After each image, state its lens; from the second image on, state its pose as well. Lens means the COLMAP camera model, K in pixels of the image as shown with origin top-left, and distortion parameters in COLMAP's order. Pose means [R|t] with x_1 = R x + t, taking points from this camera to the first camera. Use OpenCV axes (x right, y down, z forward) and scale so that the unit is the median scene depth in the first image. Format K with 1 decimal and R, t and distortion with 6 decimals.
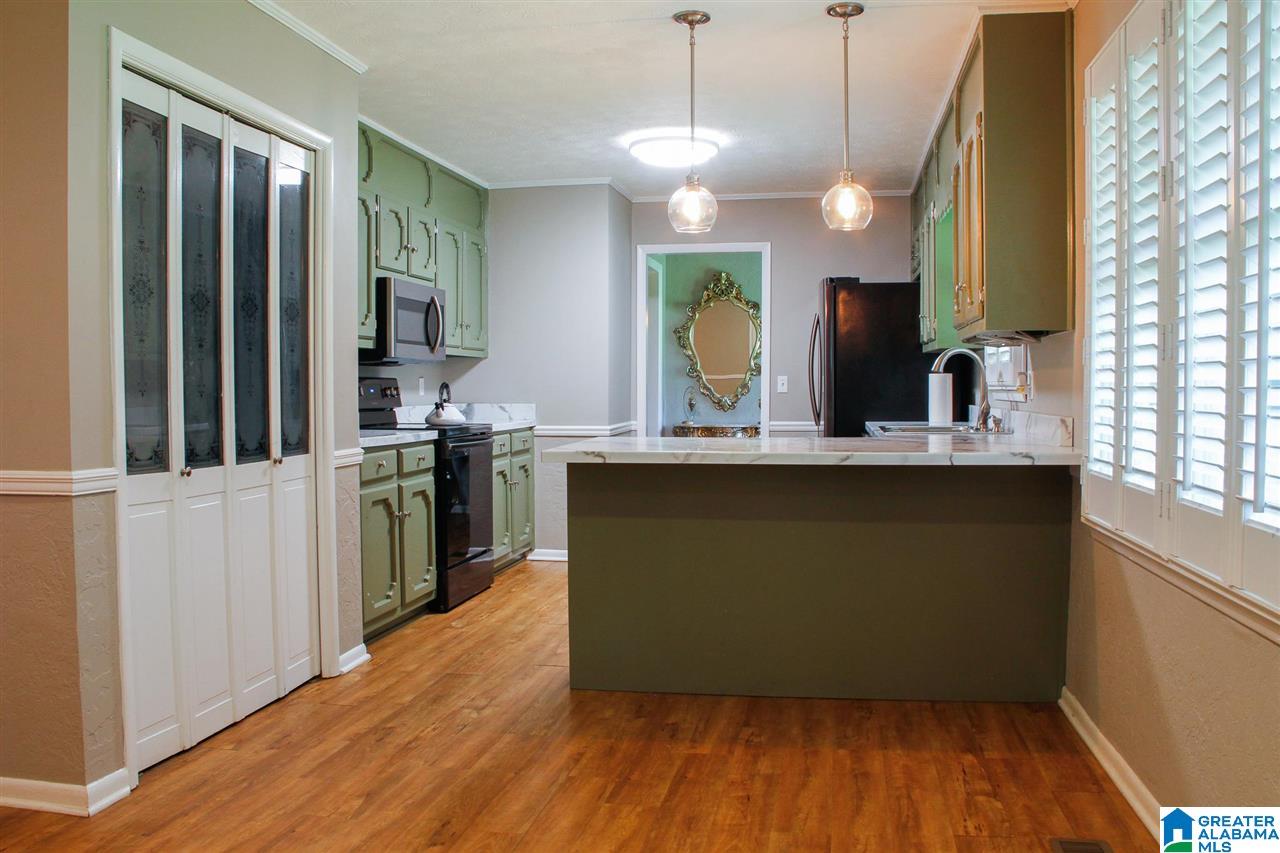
lens RADIAL K [[1054.4, 0, 604.7], [0, 1054.4, 427.7], [0, 0, 1]] dist [-0.184530, 0.146298]
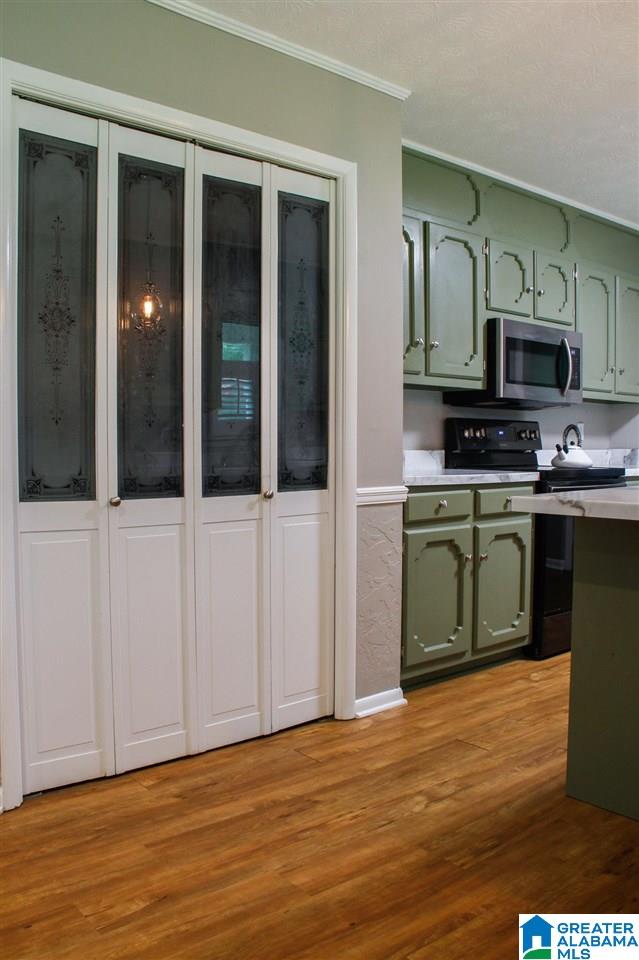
lens RADIAL K [[790.8, 0, 319.5], [0, 790.8, 480.0], [0, 0, 1]] dist [-0.184530, 0.146298]
pose [[0.788733, 0.032178, -0.613893, 0.169786], [-0.026334, 0.999481, 0.018555, 0.002537], [0.614171, 0.001531, 0.789171, 0.428137]]
